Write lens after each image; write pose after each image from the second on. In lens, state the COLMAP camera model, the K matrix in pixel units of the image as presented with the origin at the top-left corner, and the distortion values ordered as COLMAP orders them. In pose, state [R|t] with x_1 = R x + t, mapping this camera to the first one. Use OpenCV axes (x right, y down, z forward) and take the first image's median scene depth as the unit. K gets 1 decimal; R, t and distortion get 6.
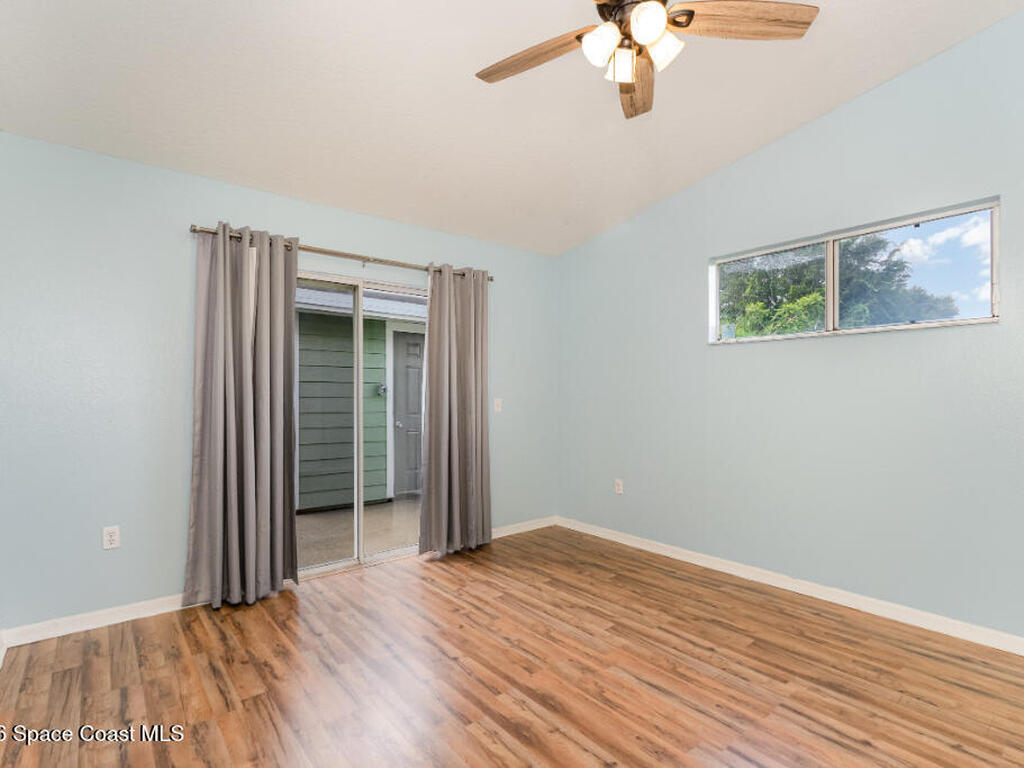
lens RADIAL K [[528.0, 0, 512.0], [0, 528.0, 384.0], [0, 0, 1]] dist [0.000366, 0.000132]
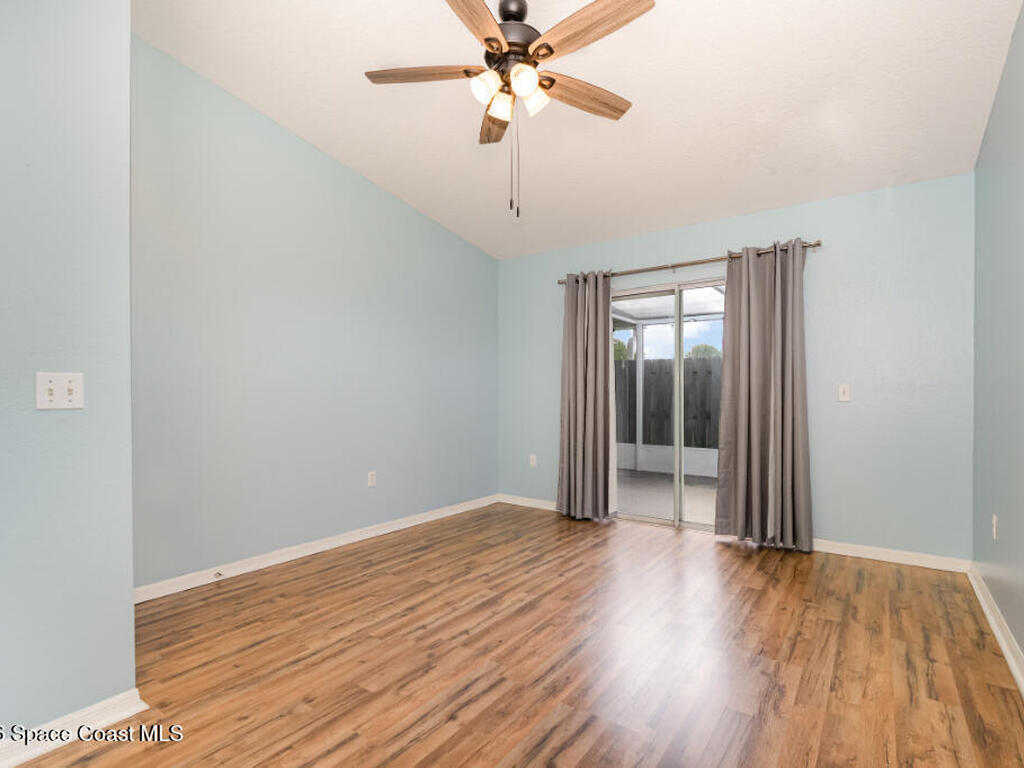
lens RADIAL K [[504.9, 0, 513.8], [0, 504.9, 406.4], [0, 0, 1]] dist [-0.001842, -0.000034]
pose [[0.260069, 0.028131, -0.965180, 1.086841], [0.018720, 0.999241, 0.034168, 0.040892], [0.965408, -0.026955, 0.259345, 0.555312]]
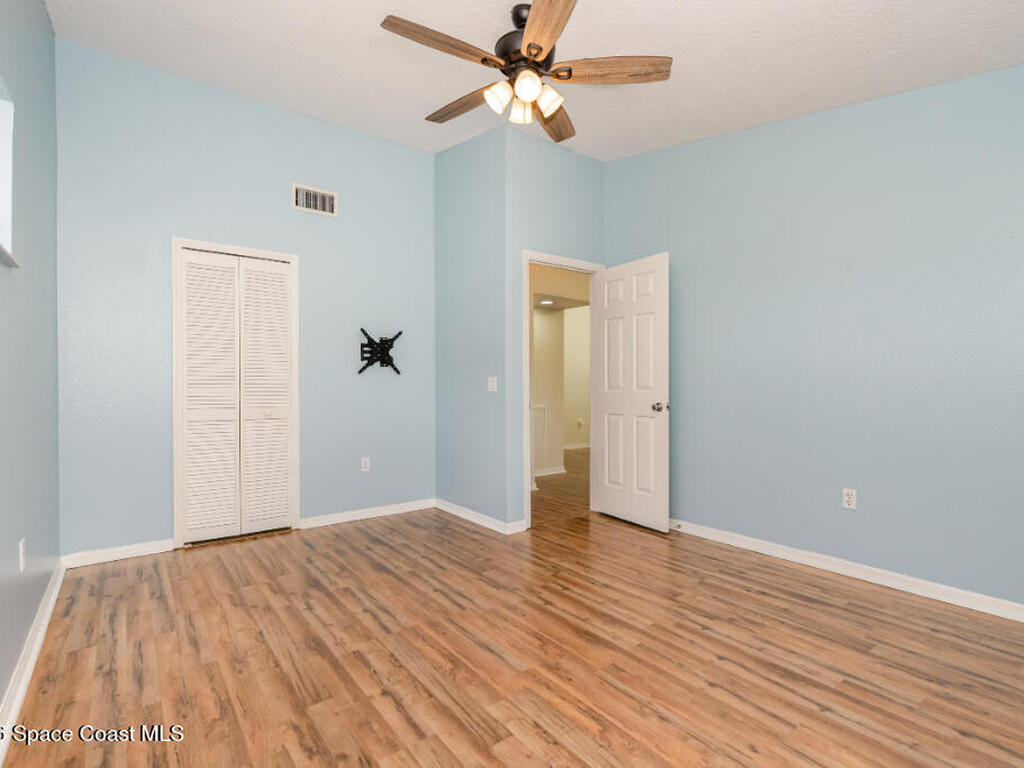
lens RADIAL K [[508.9, 0, 512.0], [0, 508.9, 384.0], [0, 0, 1]] dist [-0.003822, -0.000457]
pose [[-0.999552, 0.003439, 0.029740, 0.174647], [0.002798, 0.999764, -0.021558, 0.071917], [-0.029807, -0.021465, -0.999325, 1.786758]]
